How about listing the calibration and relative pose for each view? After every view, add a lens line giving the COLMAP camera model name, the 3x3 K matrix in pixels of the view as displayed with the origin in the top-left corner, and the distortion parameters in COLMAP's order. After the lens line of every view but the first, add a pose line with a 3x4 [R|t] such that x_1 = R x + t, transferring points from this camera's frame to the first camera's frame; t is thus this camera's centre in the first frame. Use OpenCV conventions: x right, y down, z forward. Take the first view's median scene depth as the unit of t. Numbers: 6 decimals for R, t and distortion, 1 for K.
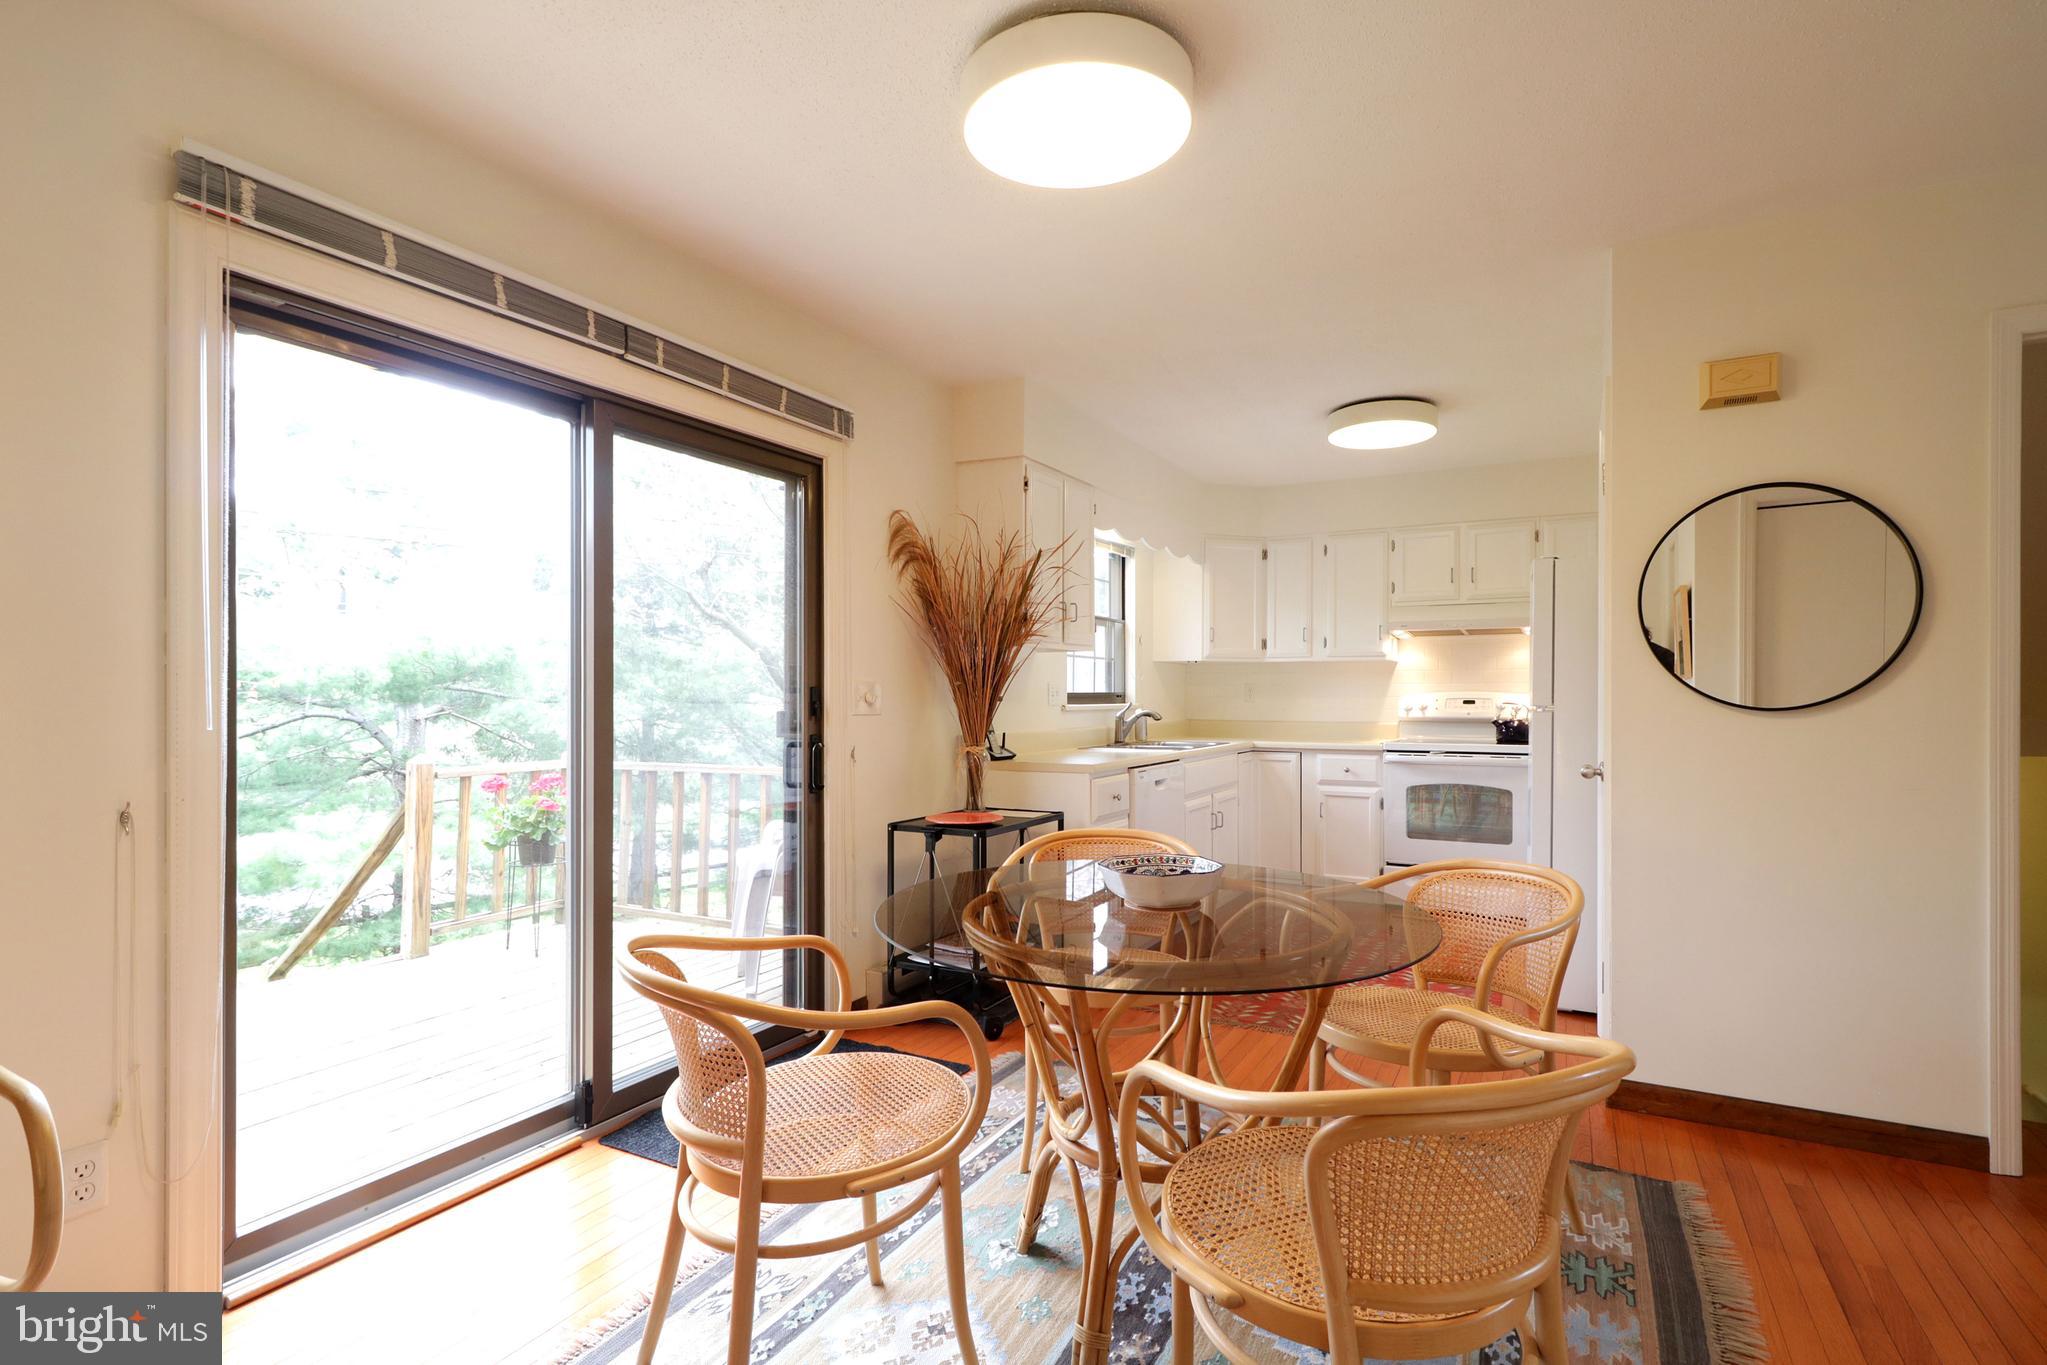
lens RADIAL K [[971.3, 0, 1025.5], [0, 971.3, 692.1], [0, 0, 1]] dist [-0.003713, -0.000454]
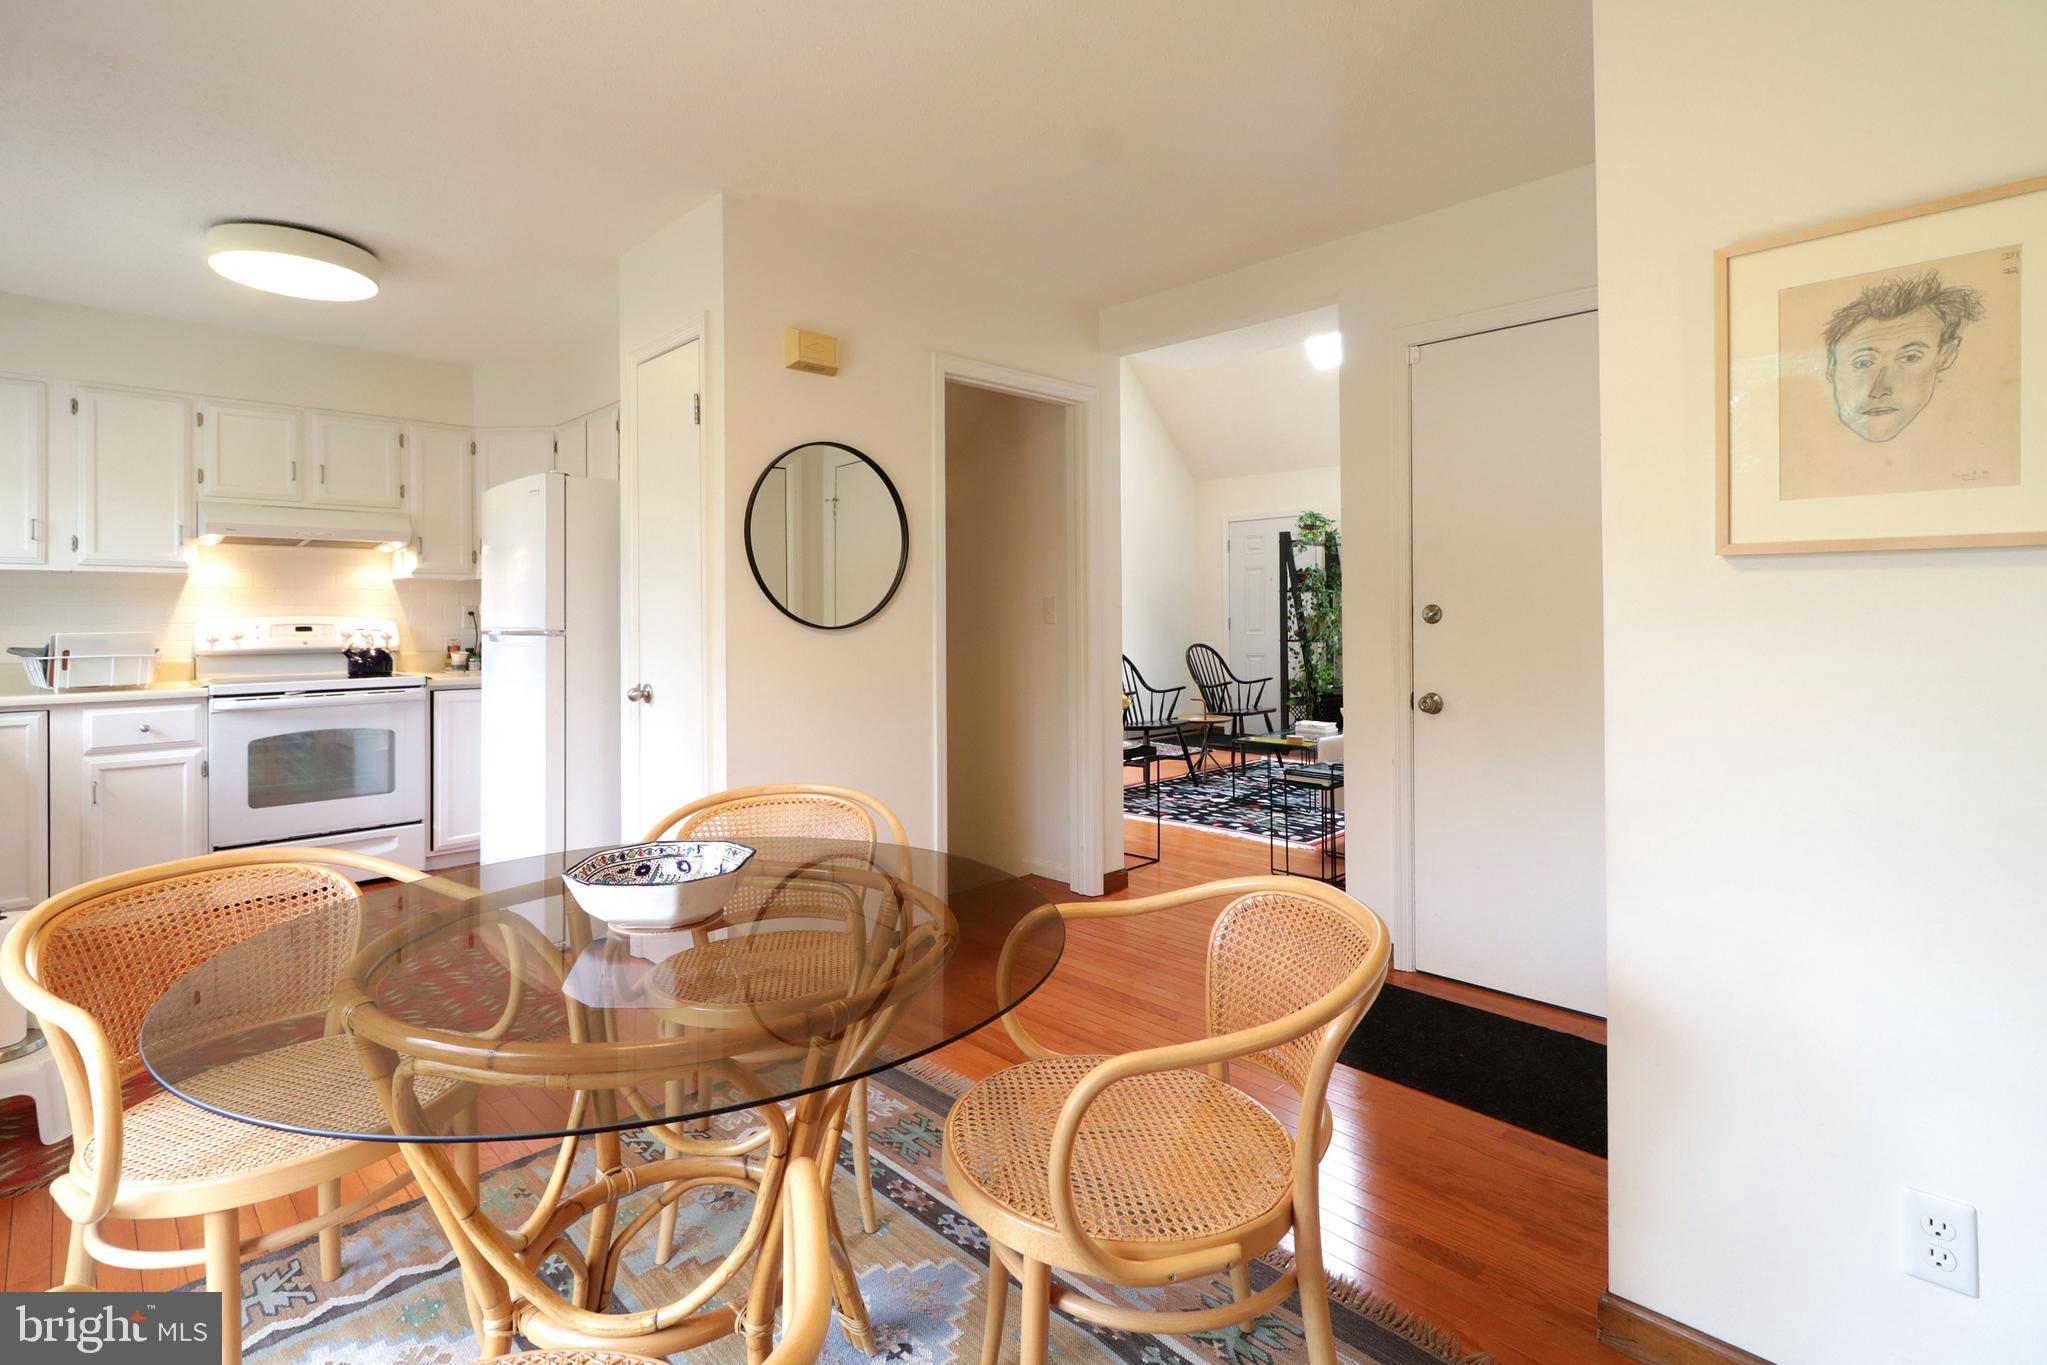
lens RADIAL K [[971.3, 0, 1029.6], [0, 971.3, 607.7], [0, 0, 1]] dist [-0.003713, -0.000454]
pose [[0.284991, 0.006285, 0.958510, -0.154179], [0.004298, 0.999960, -0.007835, 0.001419], [-0.958521, 0.006353, 0.284952, 0.191204]]
